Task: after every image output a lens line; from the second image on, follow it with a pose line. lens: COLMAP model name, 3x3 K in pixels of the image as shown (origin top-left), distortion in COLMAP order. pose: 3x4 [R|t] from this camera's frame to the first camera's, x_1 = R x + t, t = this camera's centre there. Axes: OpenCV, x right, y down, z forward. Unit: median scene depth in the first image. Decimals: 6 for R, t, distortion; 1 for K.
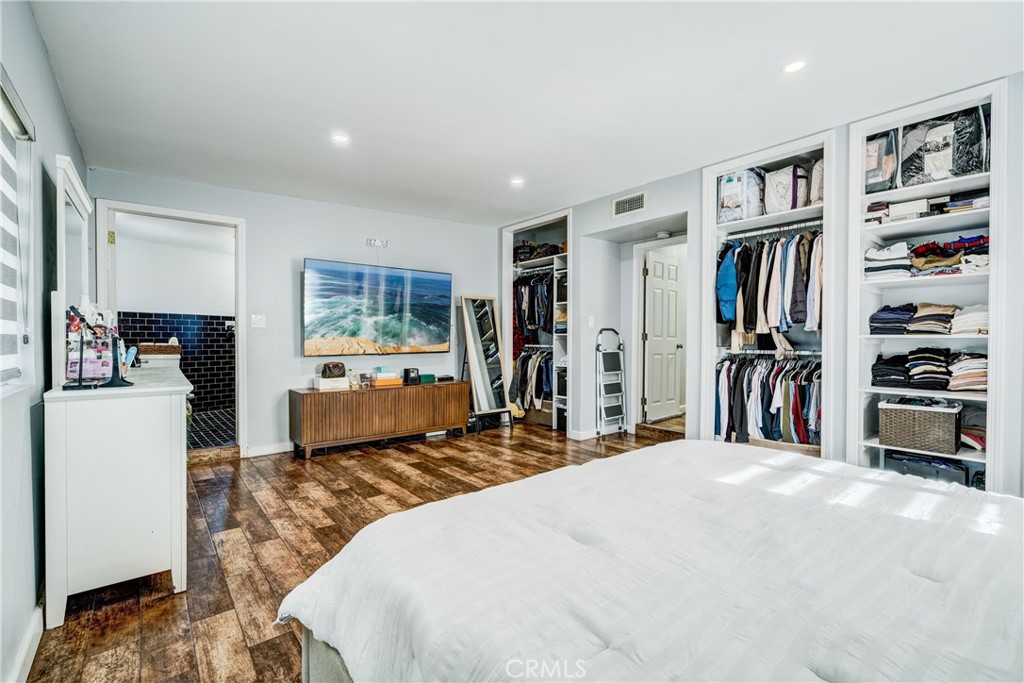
lens RADIAL K [[435.4, 0, 512.0], [0, 435.4, 345.9], [0, 0, 1]] dist [0.000144, 0.000195]
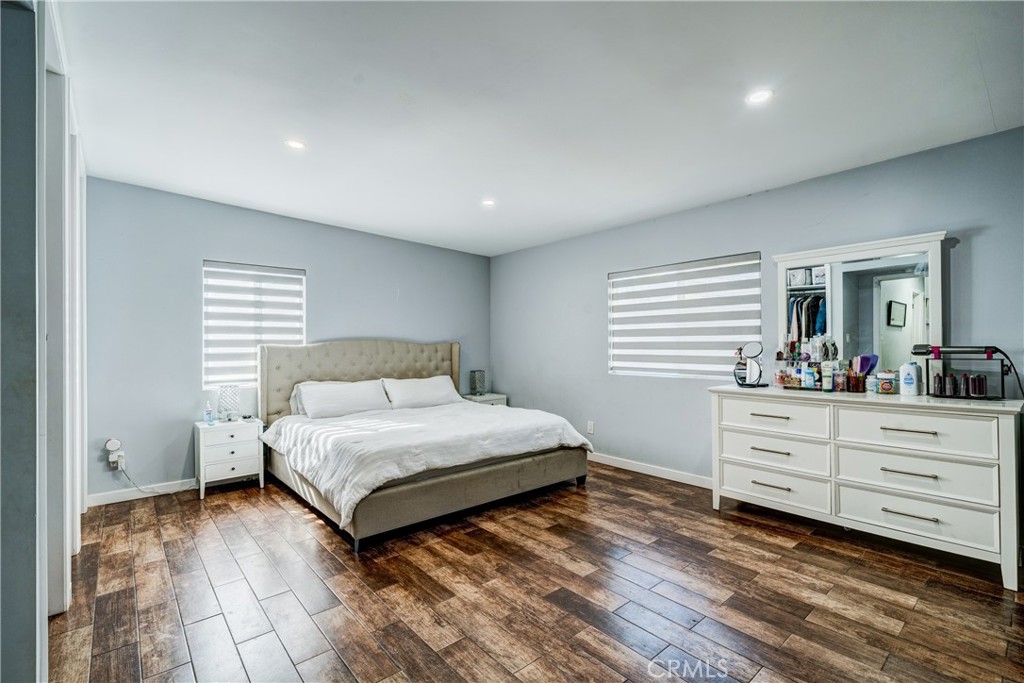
lens RADIAL K [[435.4, 0, 512.0], [0, 435.4, 345.9], [0, 0, 1]] dist [0.000144, 0.000195]
pose [[-0.999349, 0.004253, -0.035821, 0.057960], [0.003118, 0.999493, 0.031690, -0.083741], [0.035938, 0.031558, -0.998856, 1.858777]]
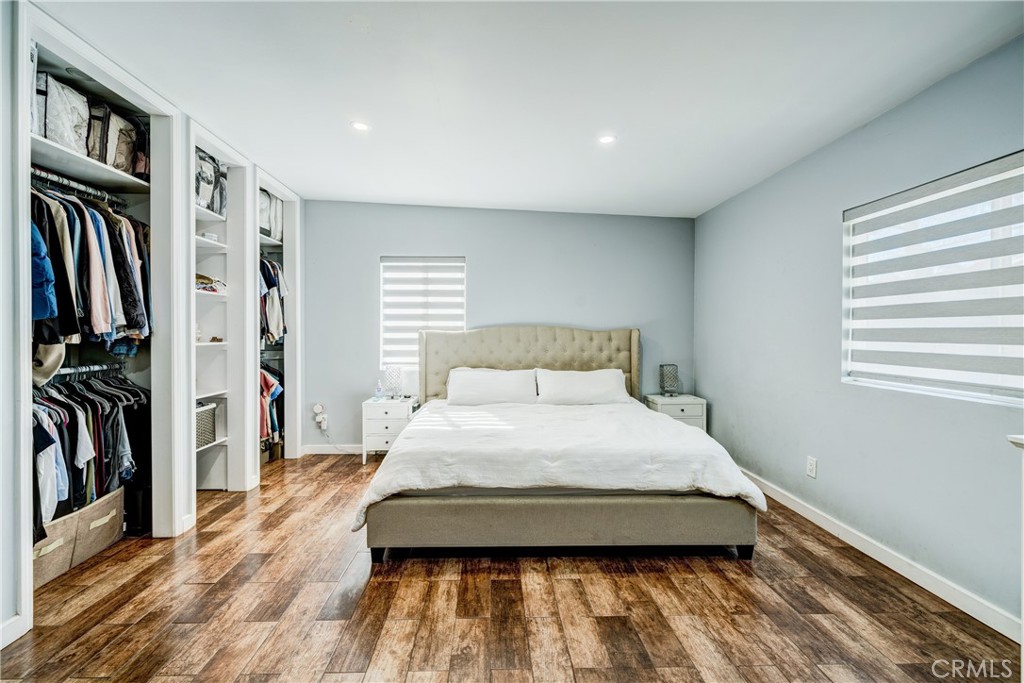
lens RADIAL K [[431.0, 0, 525.9], [0, 431.0, 338.6], [0, 0, 1]] dist [-0.000452, -0.000193]
pose [[-0.808800, -0.010255, 0.587995, -0.358047], [0.014701, 0.999183, 0.037648, -0.068750], [-0.587901, 0.039094, -0.807988, 1.416136]]
